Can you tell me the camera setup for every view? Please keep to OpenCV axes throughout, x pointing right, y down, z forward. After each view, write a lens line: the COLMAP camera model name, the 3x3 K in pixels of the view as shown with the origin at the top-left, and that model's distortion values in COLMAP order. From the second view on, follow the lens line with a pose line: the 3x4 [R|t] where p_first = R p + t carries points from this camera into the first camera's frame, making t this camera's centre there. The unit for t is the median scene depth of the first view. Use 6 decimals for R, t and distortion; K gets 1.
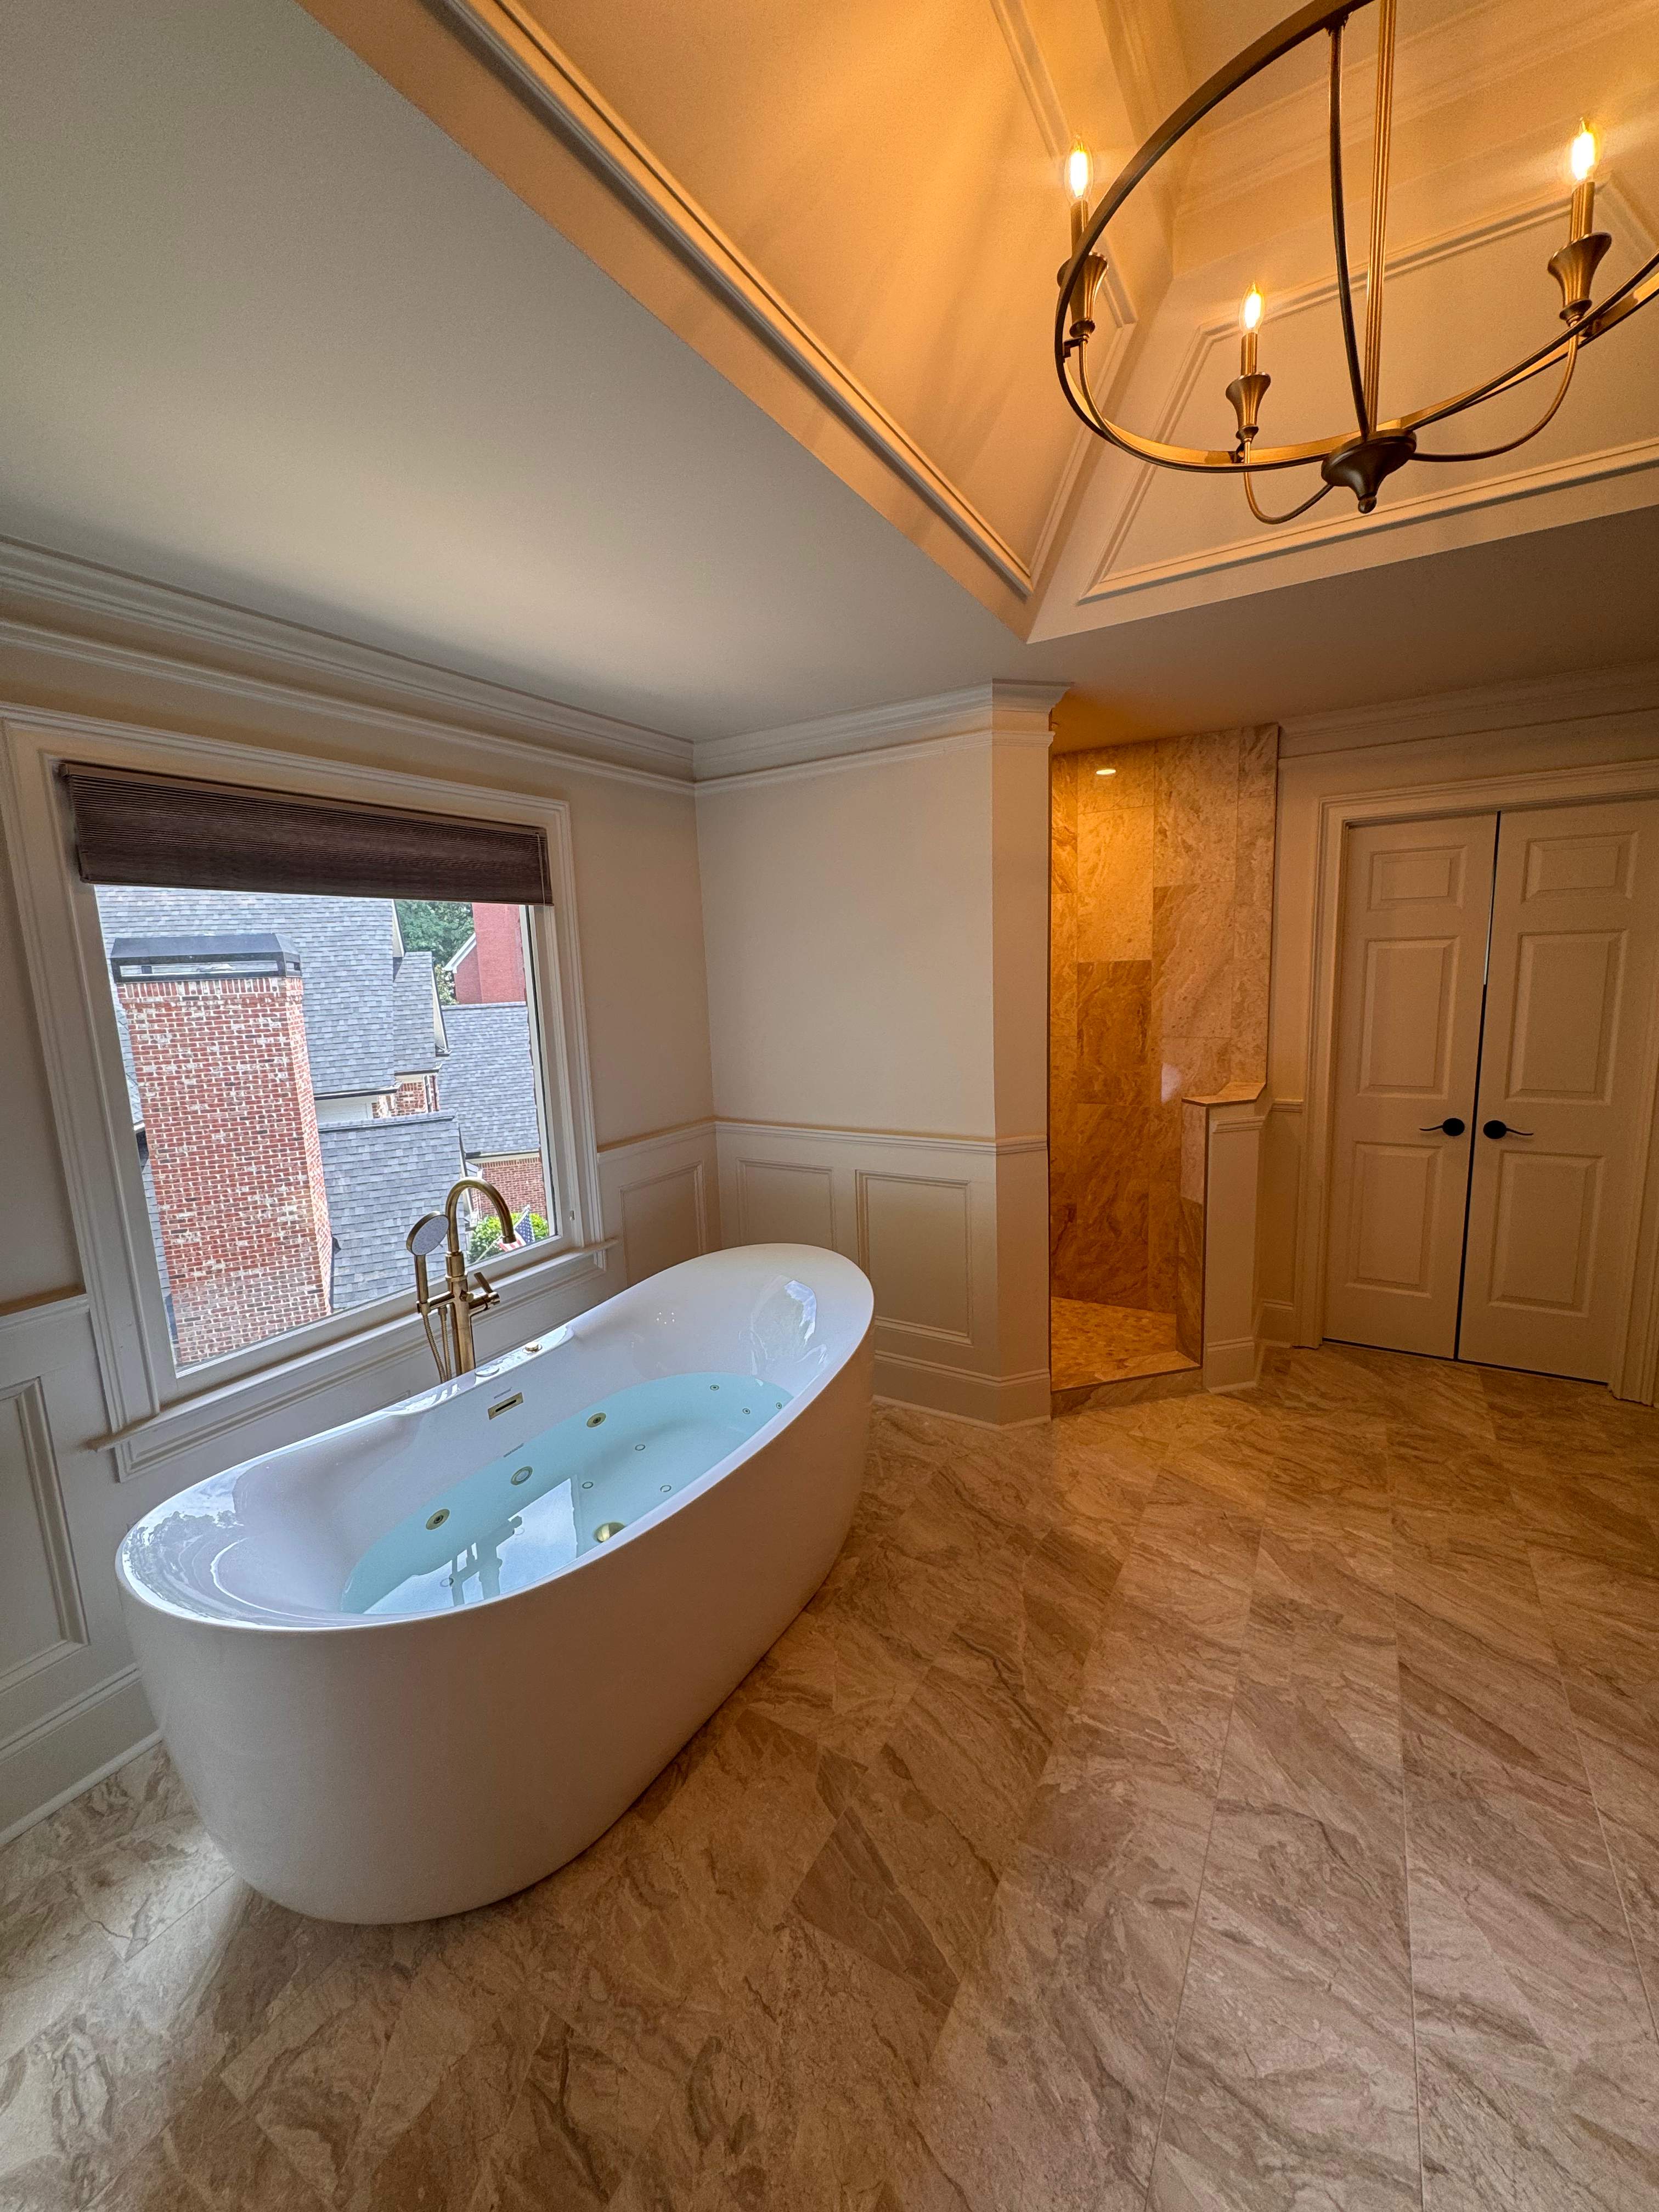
lens RADIAL K [[885.0, 0, 829.2], [0, 885.0, 1103.3], [0, 0, 1]] dist [-0.002575, -0.000280]
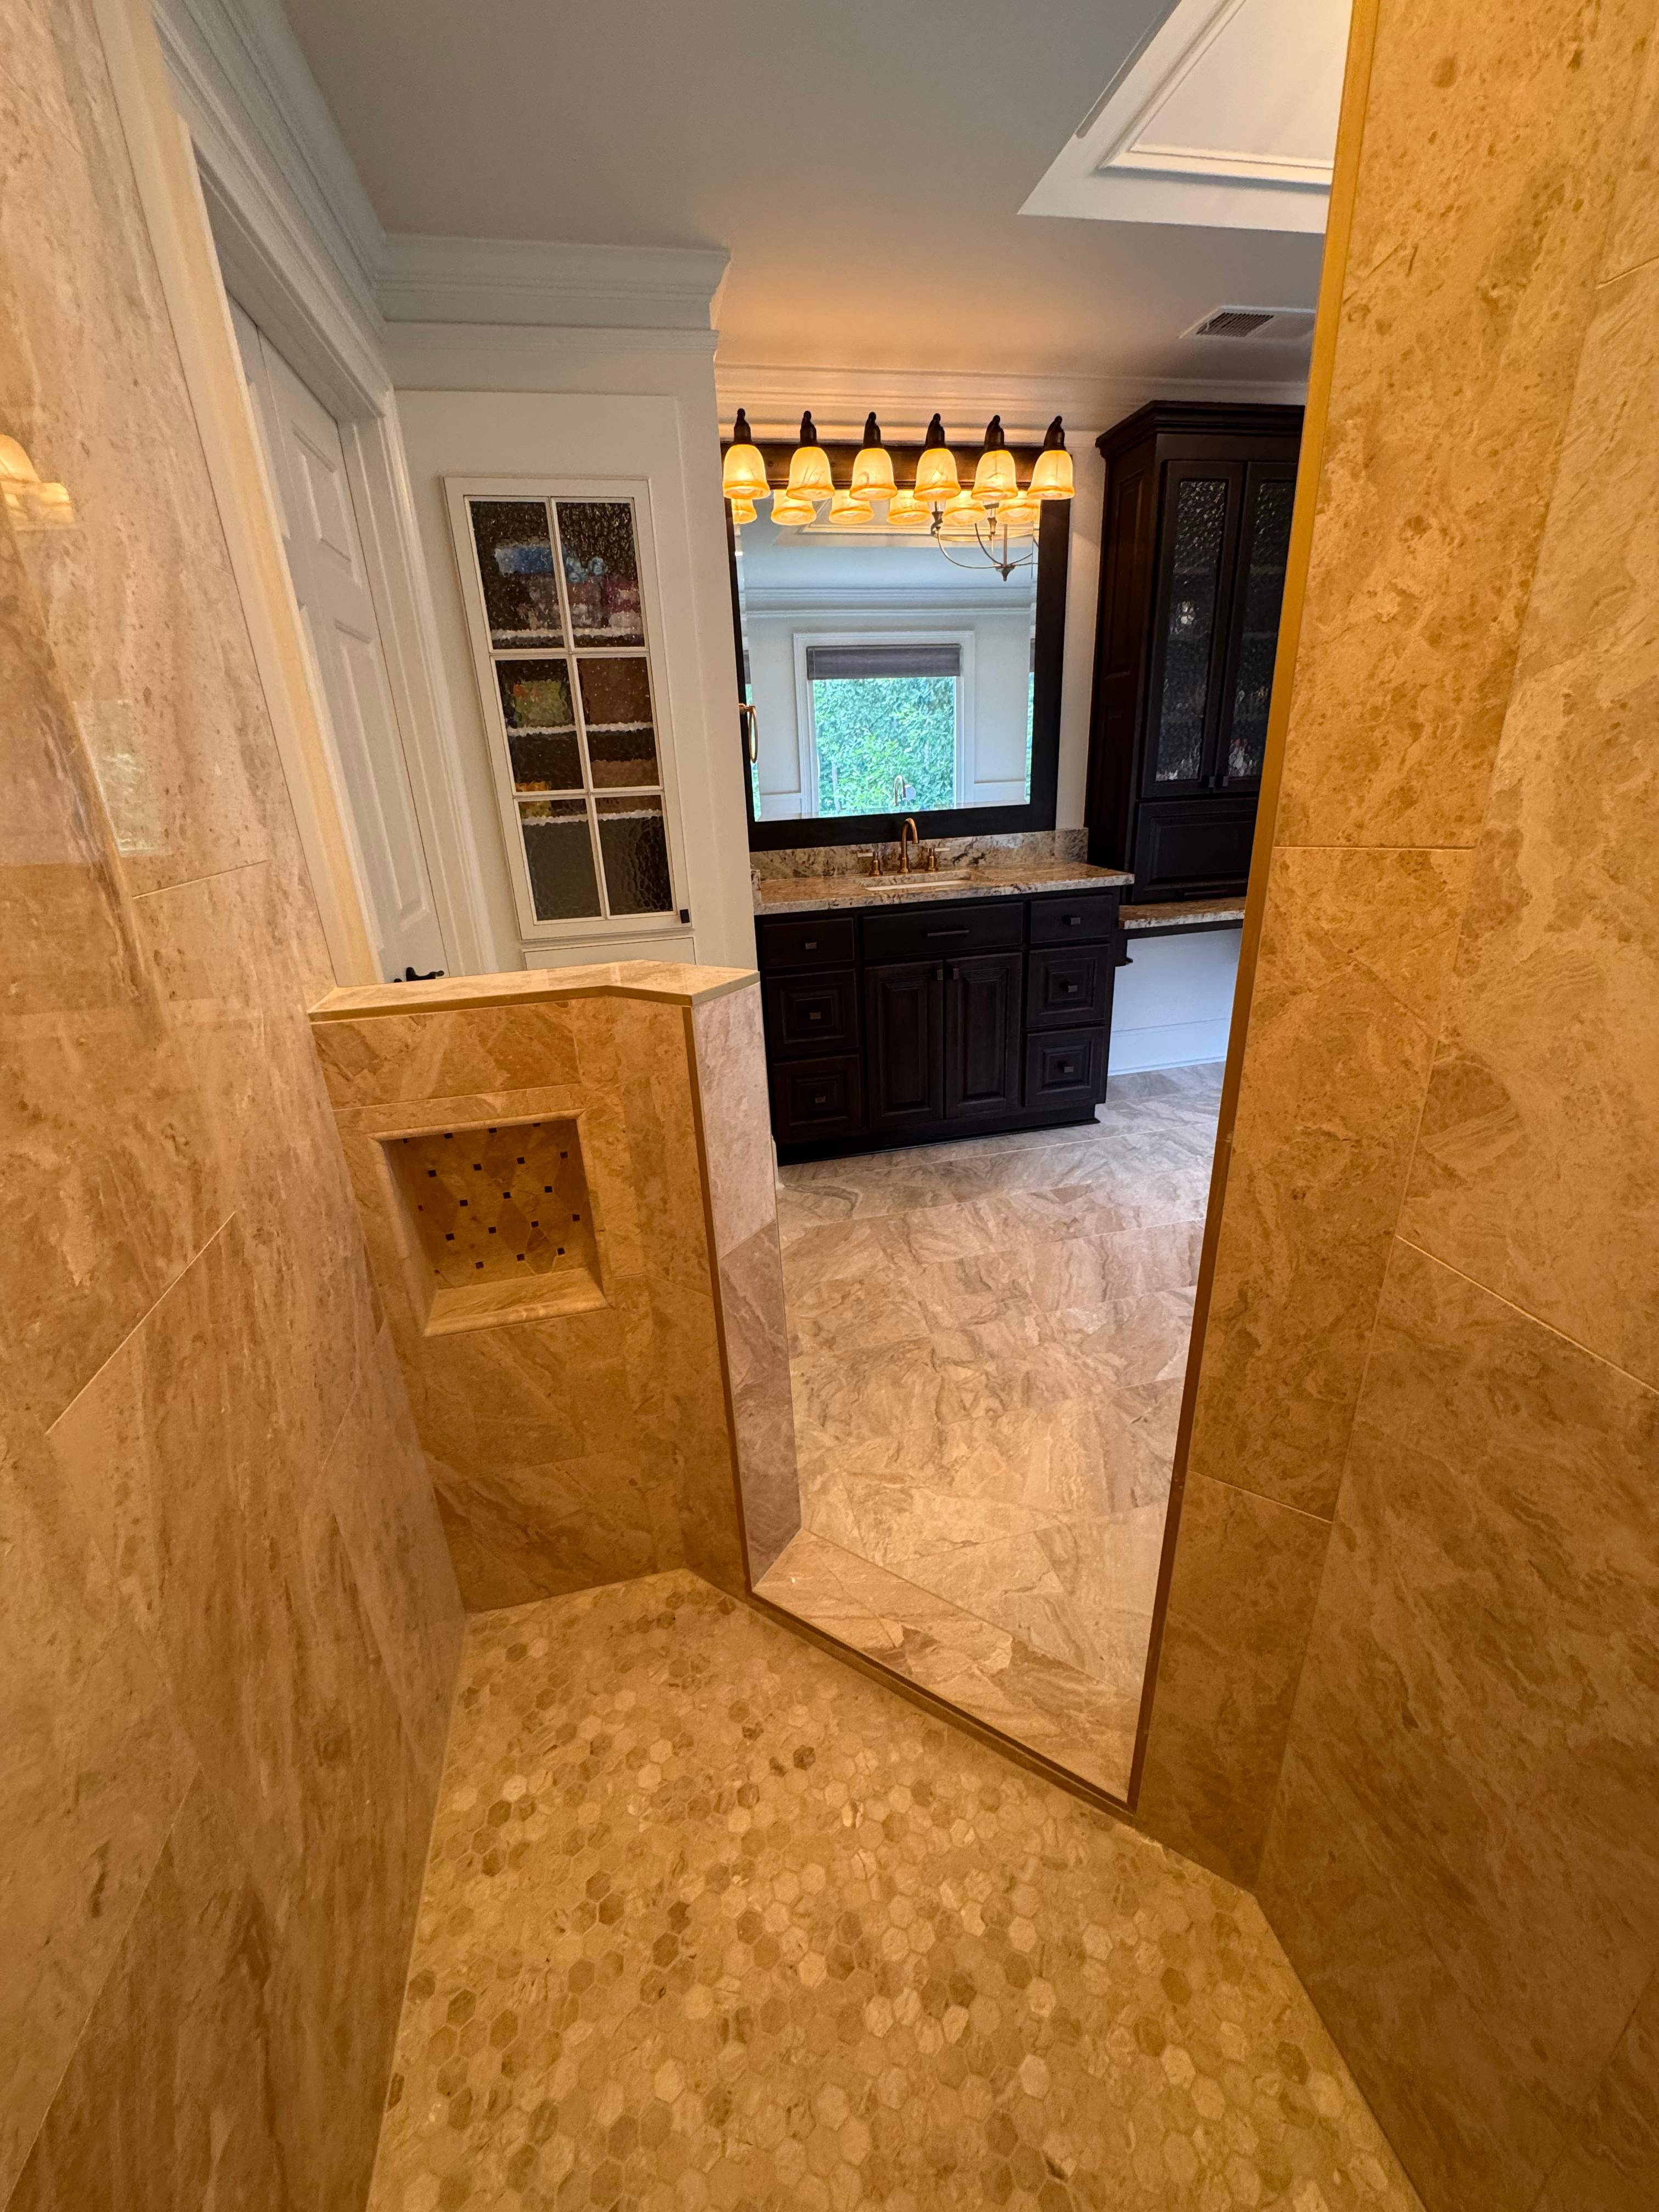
lens RADIAL K [[885.0, 0, 829.2], [0, 885.0, 1103.3], [0, 0, 1]] dist [-0.002575, -0.000280]
pose [[-0.680002, -0.201425, 0.705000, 0.172892], [0.187493, 0.881787, 0.432780, -0.143759], [-0.708833, 0.426473, -0.561851, 1.625430]]
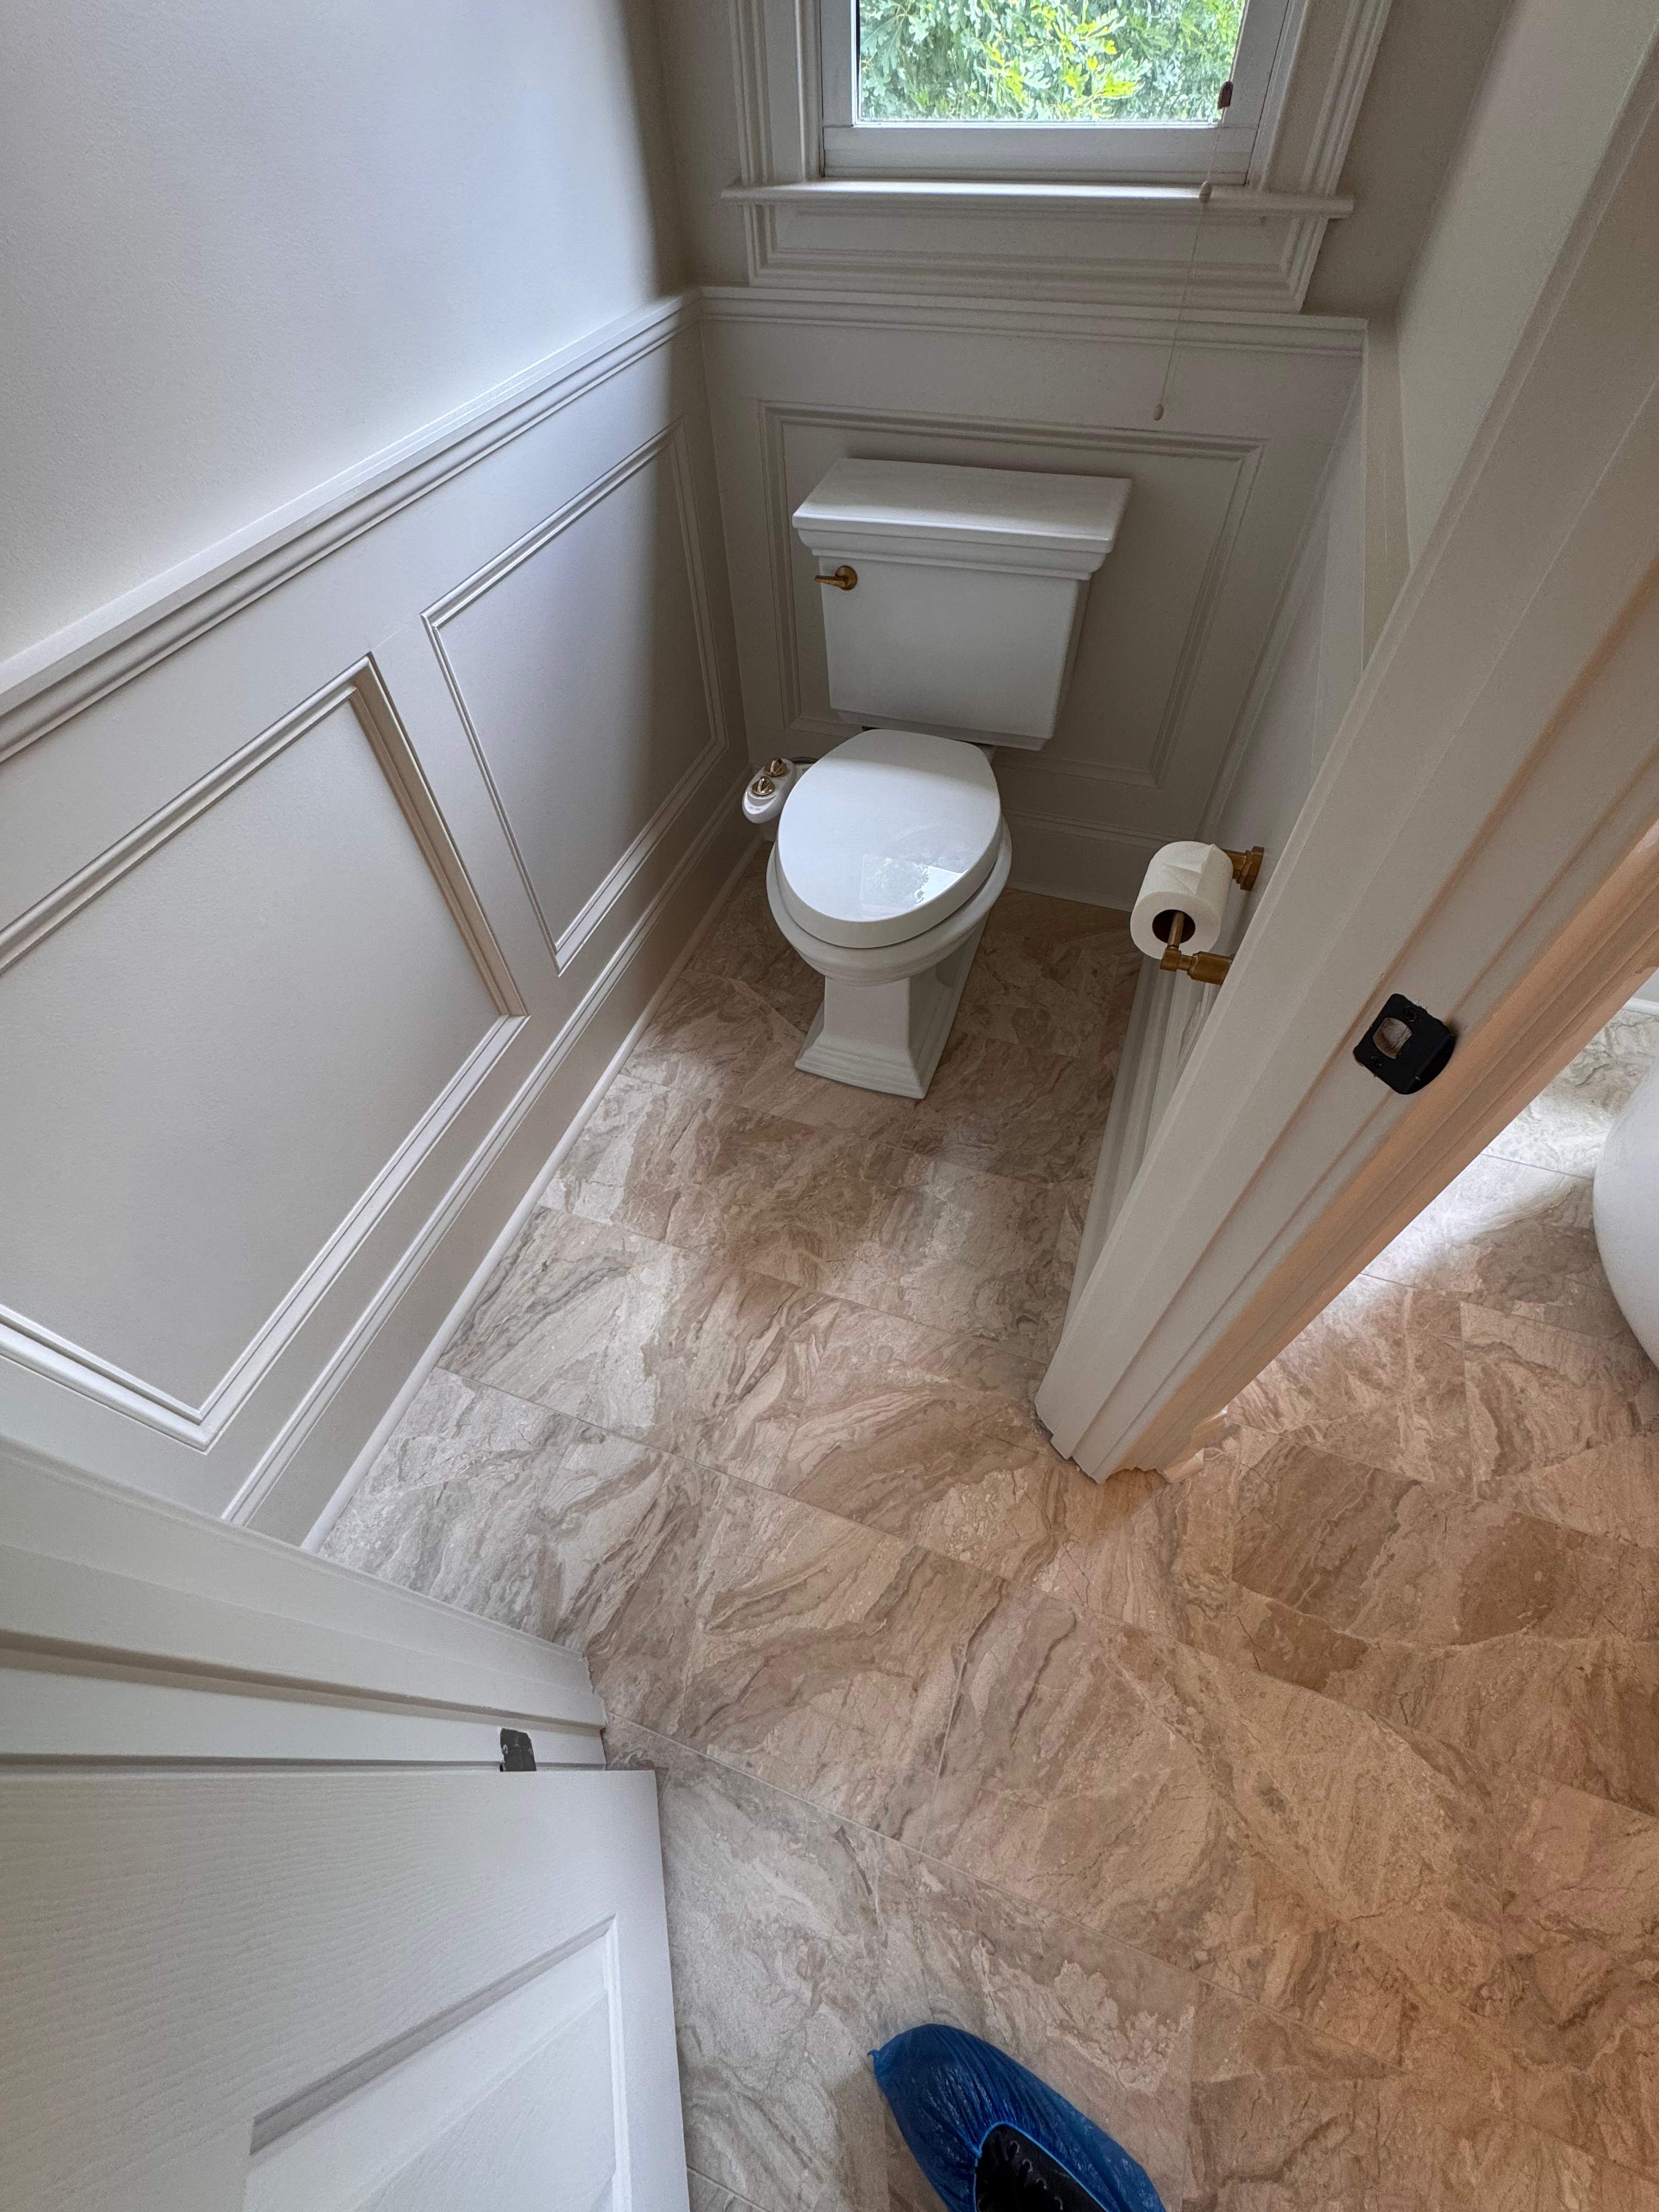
lens RADIAL K [[880.2, 0, 829.5], [0, 880.2, 1106.0], [0, 0, 1]] dist [-0.013644, -0.000104]
pose [[0.195445, 0.799406, -0.568112, -0.249080], [-0.131204, 0.595389, 0.792652, 0.139551], [0.971899, -0.080382, 0.221251, 0.036232]]
